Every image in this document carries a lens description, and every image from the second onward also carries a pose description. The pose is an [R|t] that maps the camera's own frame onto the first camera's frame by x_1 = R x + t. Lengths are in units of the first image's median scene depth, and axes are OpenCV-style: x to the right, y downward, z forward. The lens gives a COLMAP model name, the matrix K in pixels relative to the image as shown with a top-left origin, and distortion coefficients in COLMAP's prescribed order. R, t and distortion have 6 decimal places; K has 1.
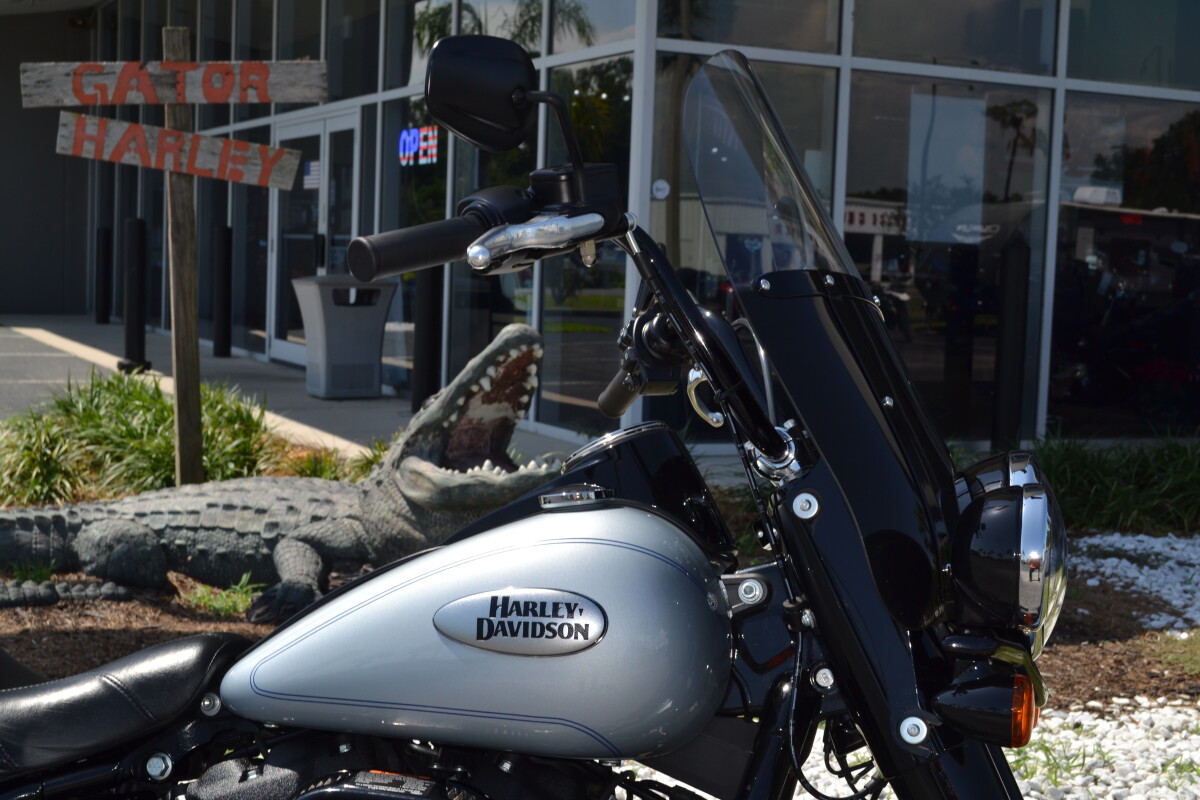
lens RADIAL K [[1744.5, 0, 596.3], [0, 1744.5, 403.6], [0, 0, 1]] dist [-0.034884, 0.000000]
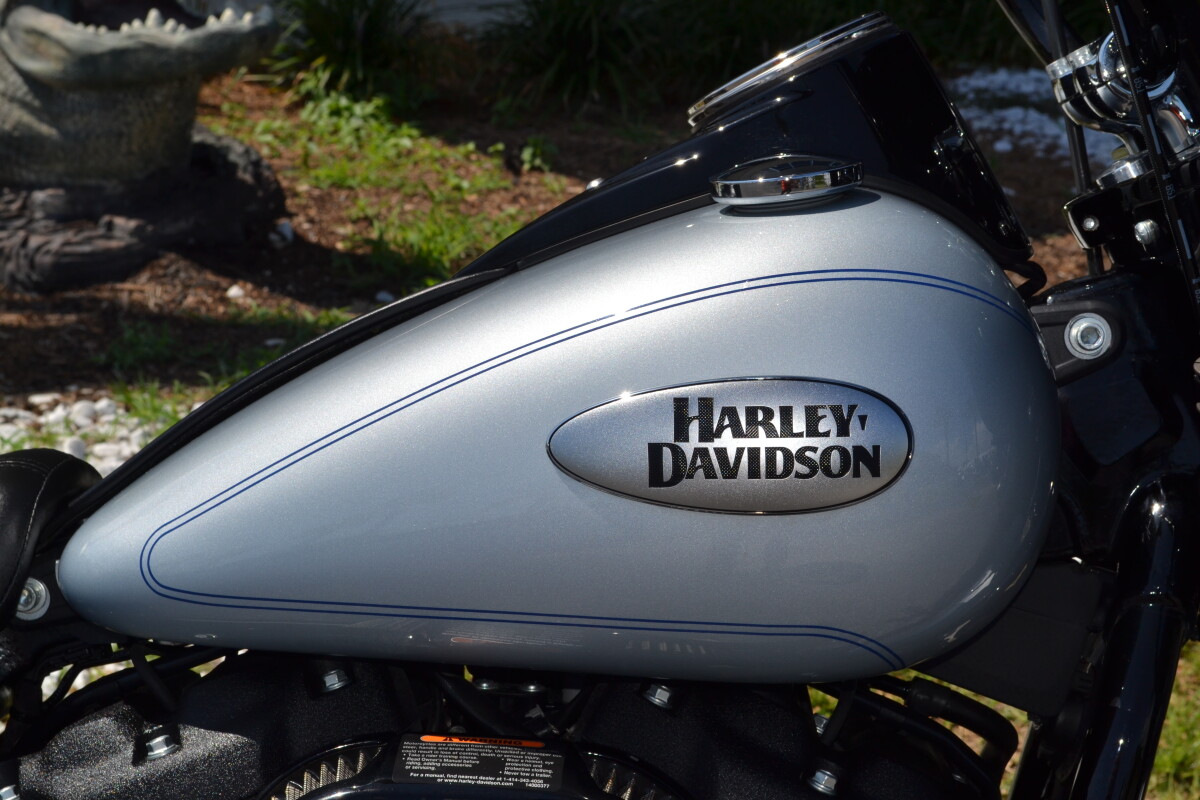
lens RADIAL K [[2355.5, 0, 600.8], [0, 2355.5, 400.8], [0, 0, 1]] dist [0.034309, 0.000000]
pose [[0.983455, -0.065534, 0.168882, -0.178856], [0.027978, 0.976032, 0.215823, -0.032034], [-0.178978, -0.207527, 0.961717, 0.327057]]
